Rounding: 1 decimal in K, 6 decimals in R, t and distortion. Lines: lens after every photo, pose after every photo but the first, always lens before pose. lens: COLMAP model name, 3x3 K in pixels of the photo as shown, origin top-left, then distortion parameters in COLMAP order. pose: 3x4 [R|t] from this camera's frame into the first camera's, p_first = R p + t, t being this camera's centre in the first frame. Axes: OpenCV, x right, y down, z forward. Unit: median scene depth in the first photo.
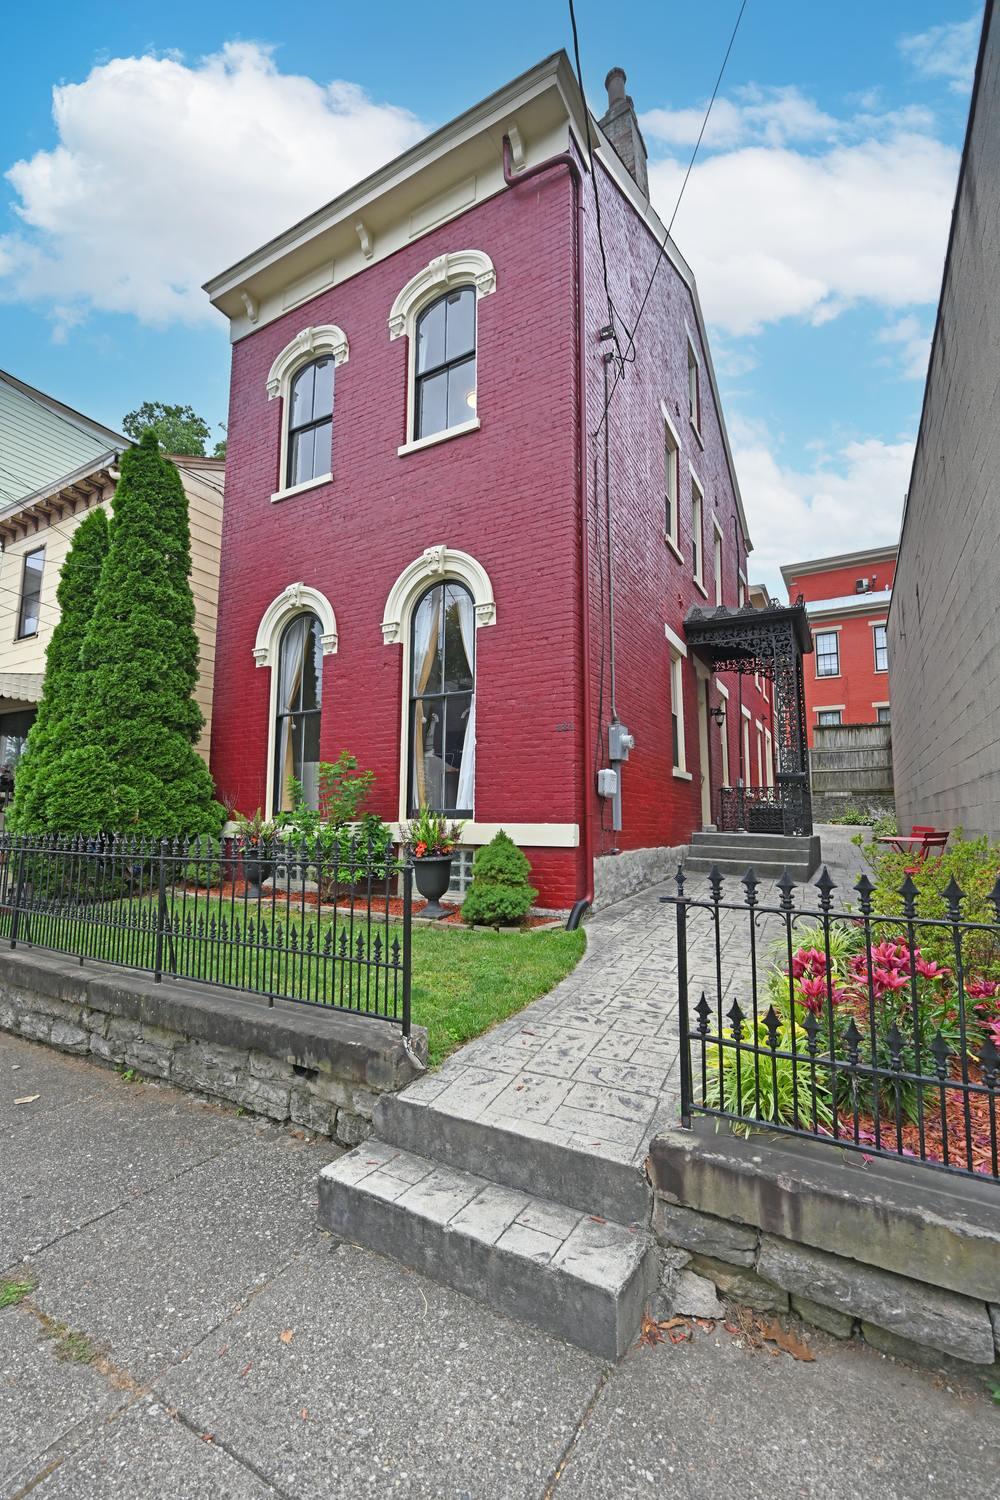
lens RADIAL K [[602.6, 0, 492.8], [0, 602.6, 757.7], [0, 0, 1]] dist [-0.001495, -0.000529]
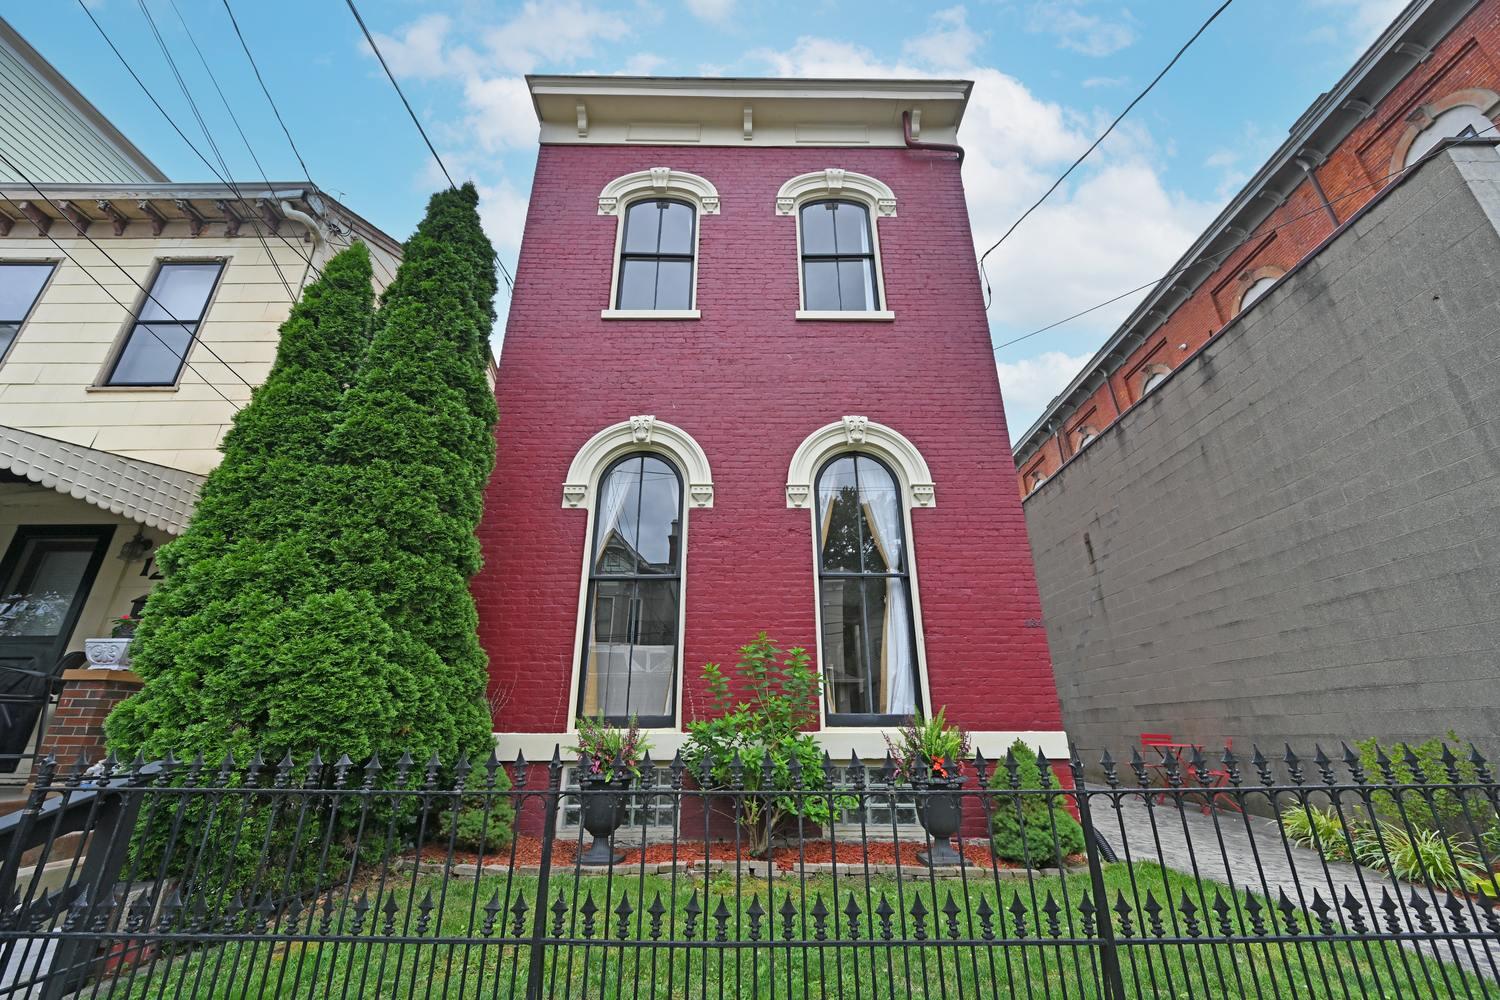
lens RADIAL K [[586.7, 0, 745.9], [0, 586.7, 501.6], [0, 0, 1]] dist [0.001207, -0.004093]
pose [[0.868705, 0.177137, 0.462573, -0.500916], [-0.046291, 0.958815, -0.280232, 0.030971], [-0.493162, 0.222026, 0.841128, 0.272803]]
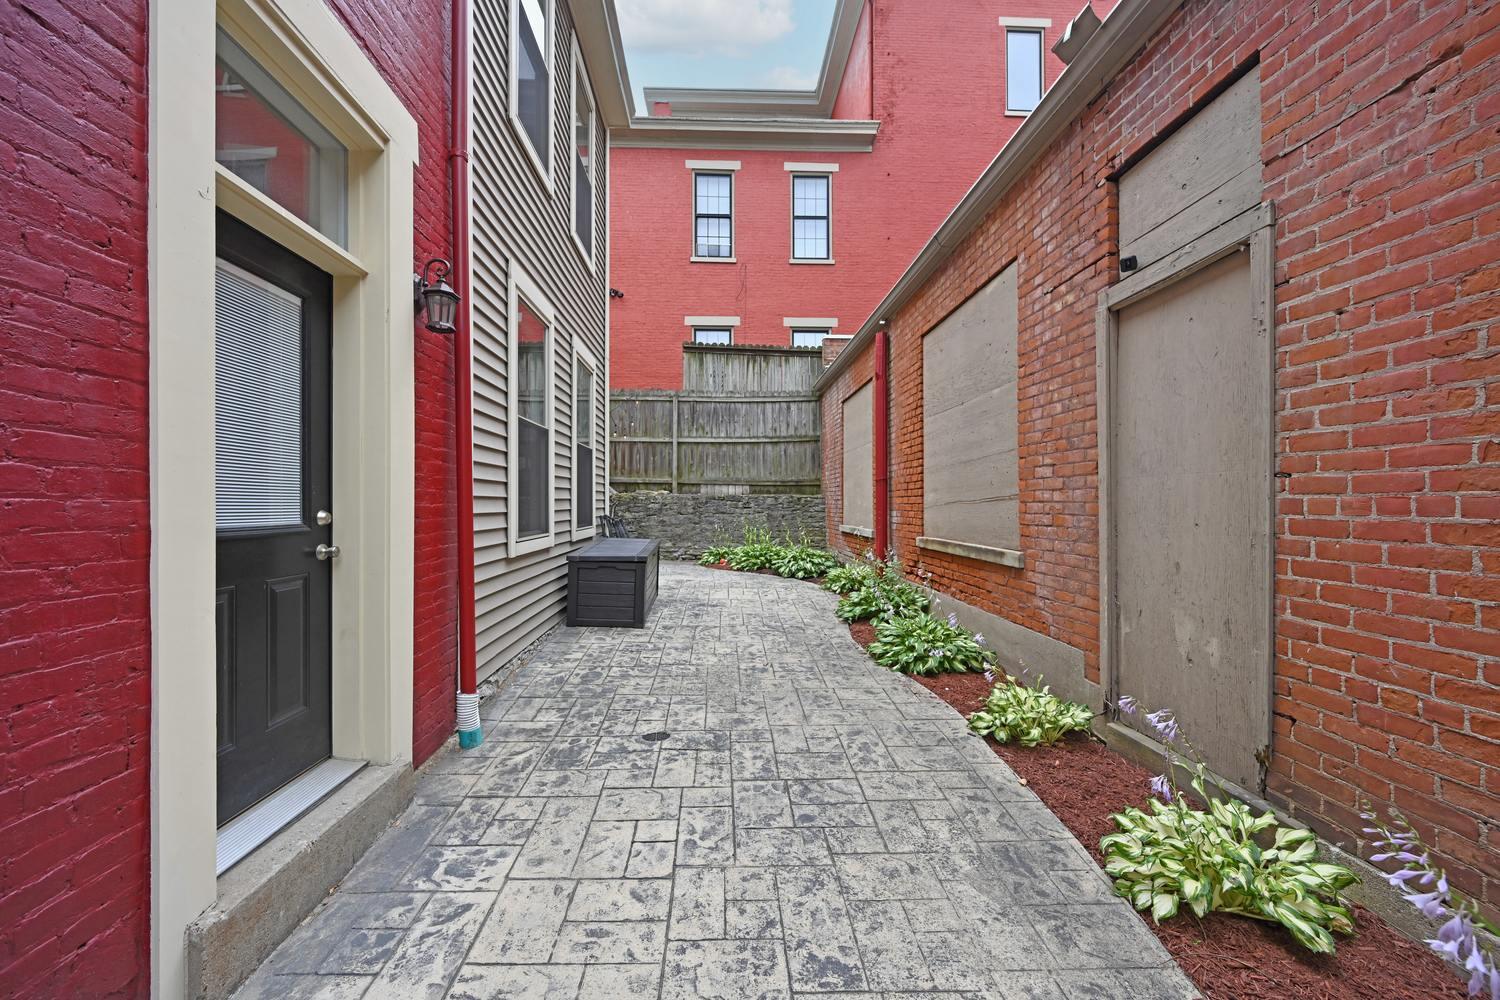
lens RADIAL K [[590.7, 0, 749.9], [0, 590.7, 501.3], [0, 0, 1]] dist [-0.000588, -0.000310]
pose [[0.828582, -0.012128, 0.559736, 1.079396], [-0.043889, 0.995282, 0.086533, 0.091686], [-0.558145, -0.096266, 0.824140, 1.983069]]
